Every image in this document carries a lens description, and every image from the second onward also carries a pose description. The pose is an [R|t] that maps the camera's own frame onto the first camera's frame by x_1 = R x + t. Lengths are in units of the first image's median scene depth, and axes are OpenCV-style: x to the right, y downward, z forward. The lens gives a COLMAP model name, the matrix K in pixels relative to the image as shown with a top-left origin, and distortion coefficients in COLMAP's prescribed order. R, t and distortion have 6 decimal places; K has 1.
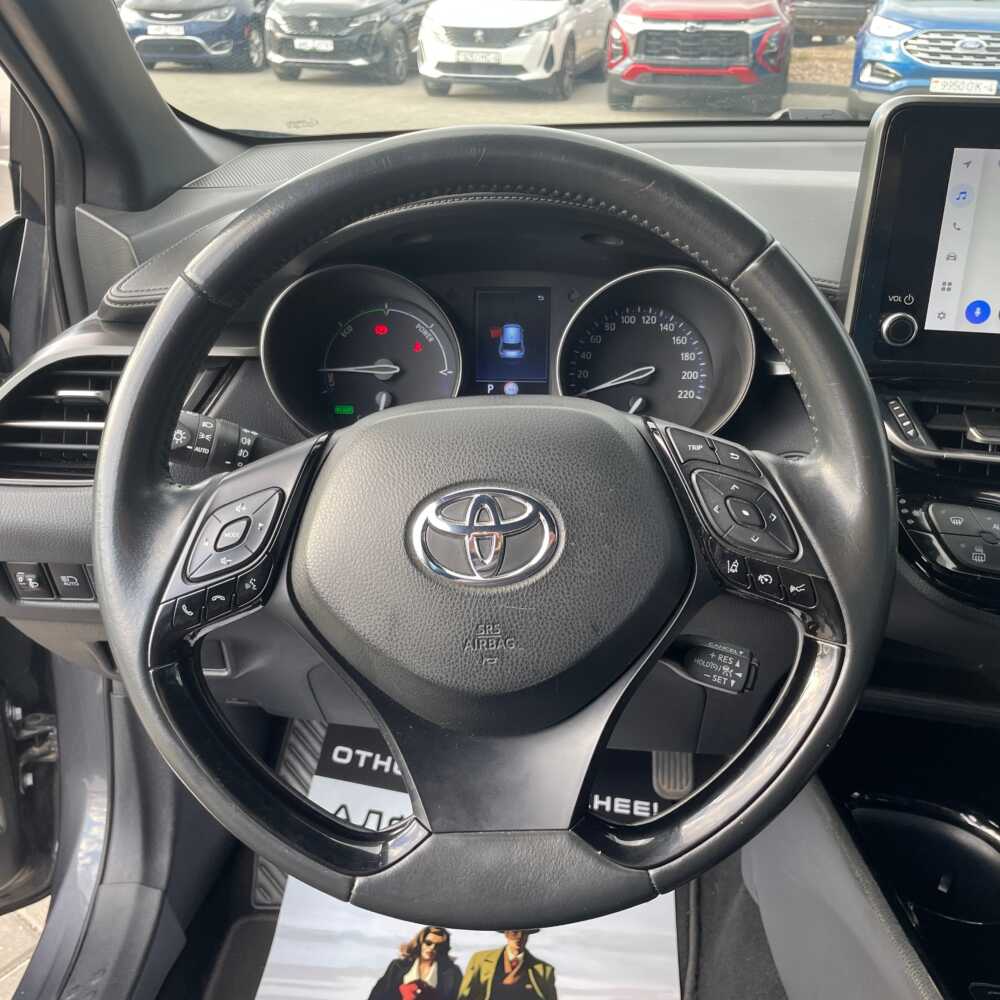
lens RADIAL K [[1015.5, 0, 514.1], [0, 1015.5, 502.8], [0, 0, 1]] dist [0.089008, -0.138289]
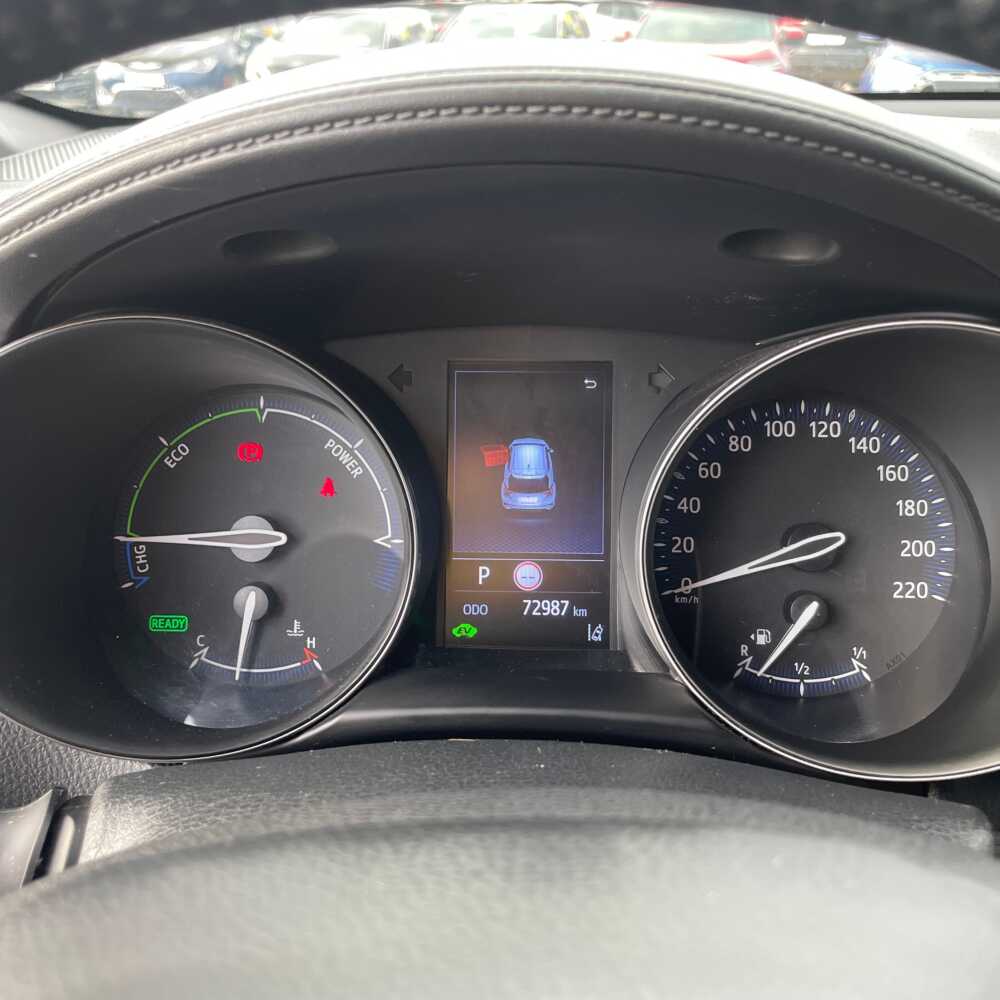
lens RADIAL K [[1035.5, 0, 493.9], [0, 1035.5, 500.8], [0, 0, 1]] dist [0.100493, -0.186456]
pose [[0.999961, -0.003449, -0.008079, -0.009088], [0.003018, 0.998603, -0.052756, -0.075755], [0.008250, 0.052730, 0.998575, 0.325784]]
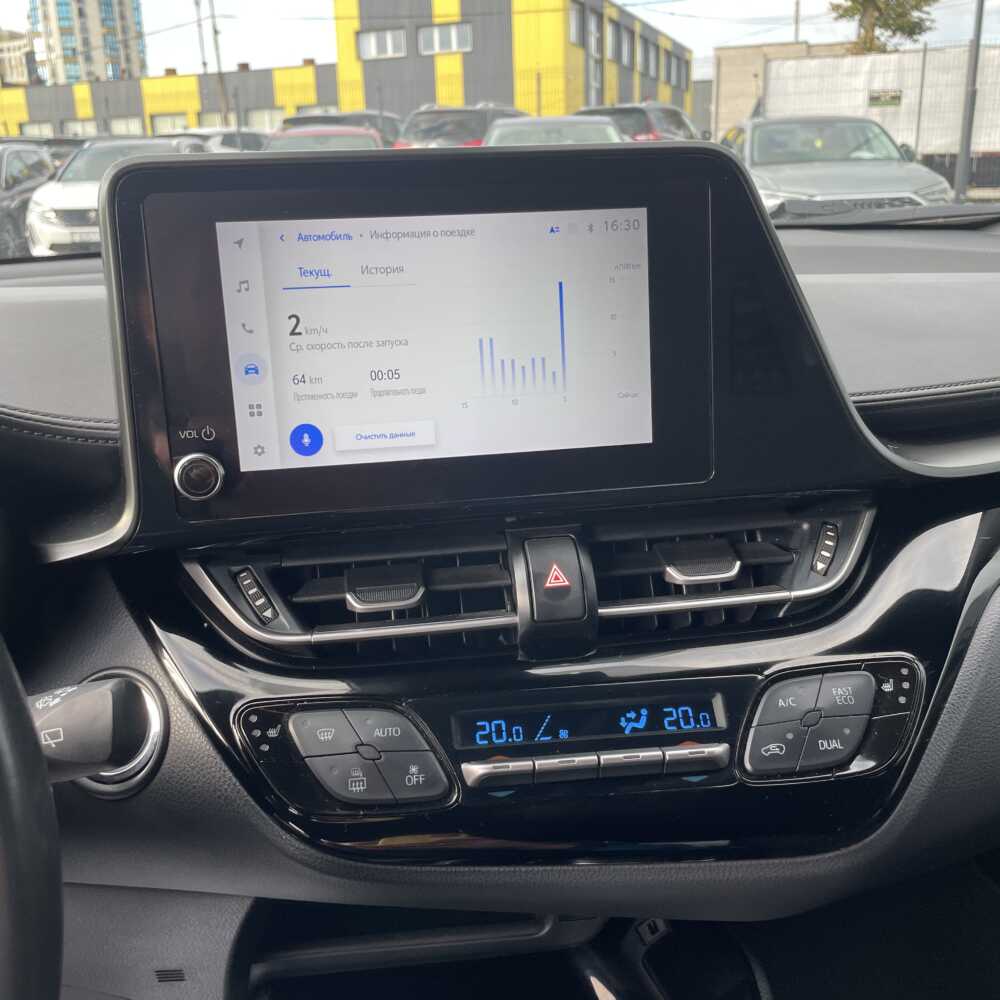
lens RADIAL K [[1015.5, 0, 514.1], [0, 1015.5, 502.8], [0, 0, 1]] dist [0.089008, -0.138289]
pose [[0.946006, -0.138499, 0.293072, 0.192460], [0.180194, 0.976248, -0.120292, -0.015321], [-0.269451, 0.166607, 0.948493, 0.149038]]
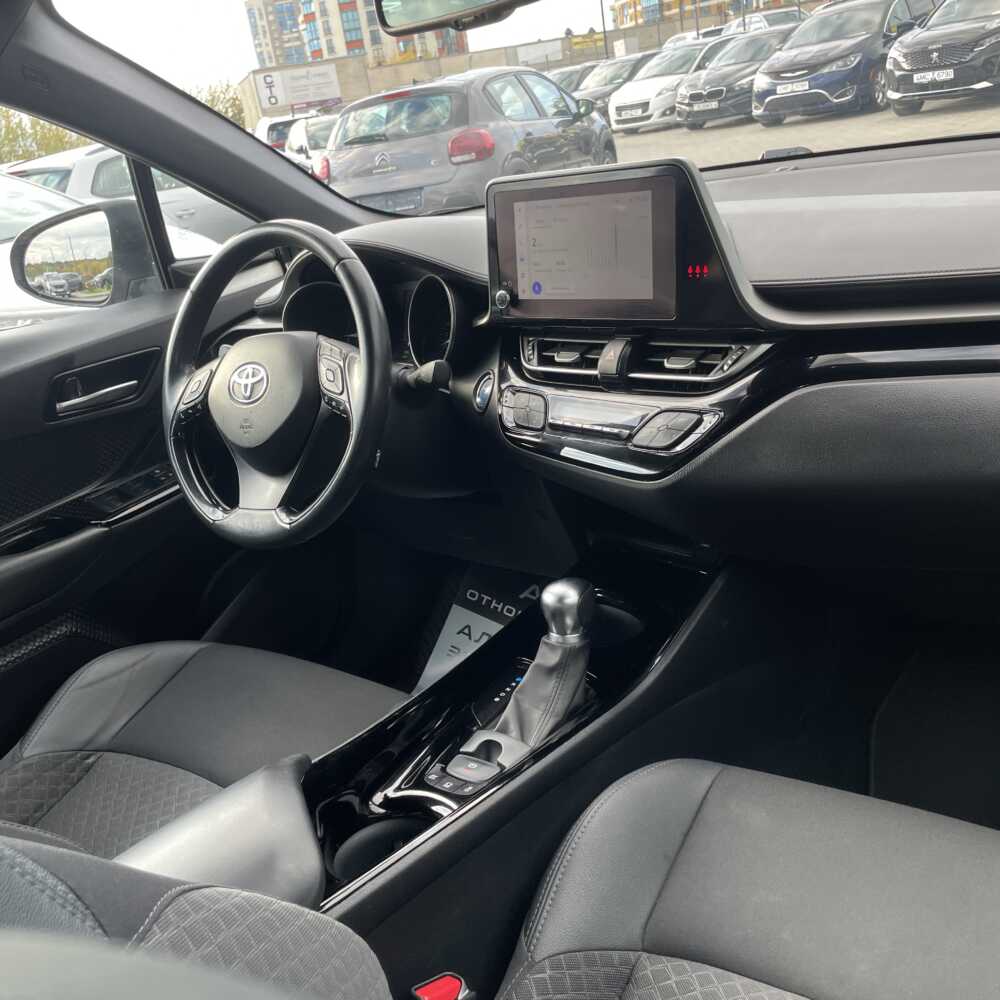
lens RADIAL K [[1008.4, 0, 500.0], [0, 1008.4, 500.0], [0, 0, 1]] dist [0.128962, -0.187845]
pose [[0.810938, 0.063816, -0.581642, 0.768302], [-0.087529, 0.996080, -0.012748, 0.115759], [0.578549, 0.061248, 0.813345, -0.258667]]
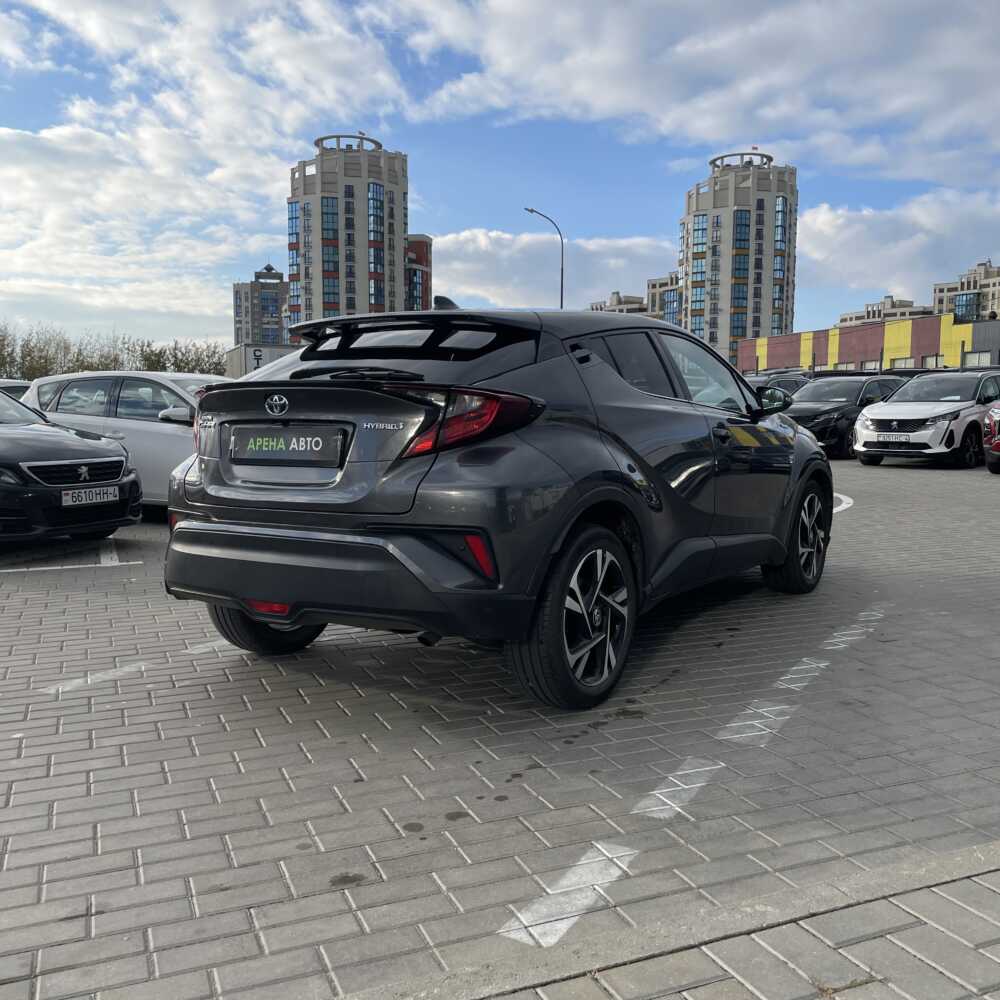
lens RADIAL K [[1021.4, 0, 519.6], [0, 1021.4, 497.7], [0, 0, 1]] dist [0.098263, -0.209488]
pose [[0.863490, 0.023438, -0.503821, 2.356549], [-0.205693, 0.928438, -0.309343, 1.852417], [0.460516, 0.370747, 0.806518, -3.472297]]
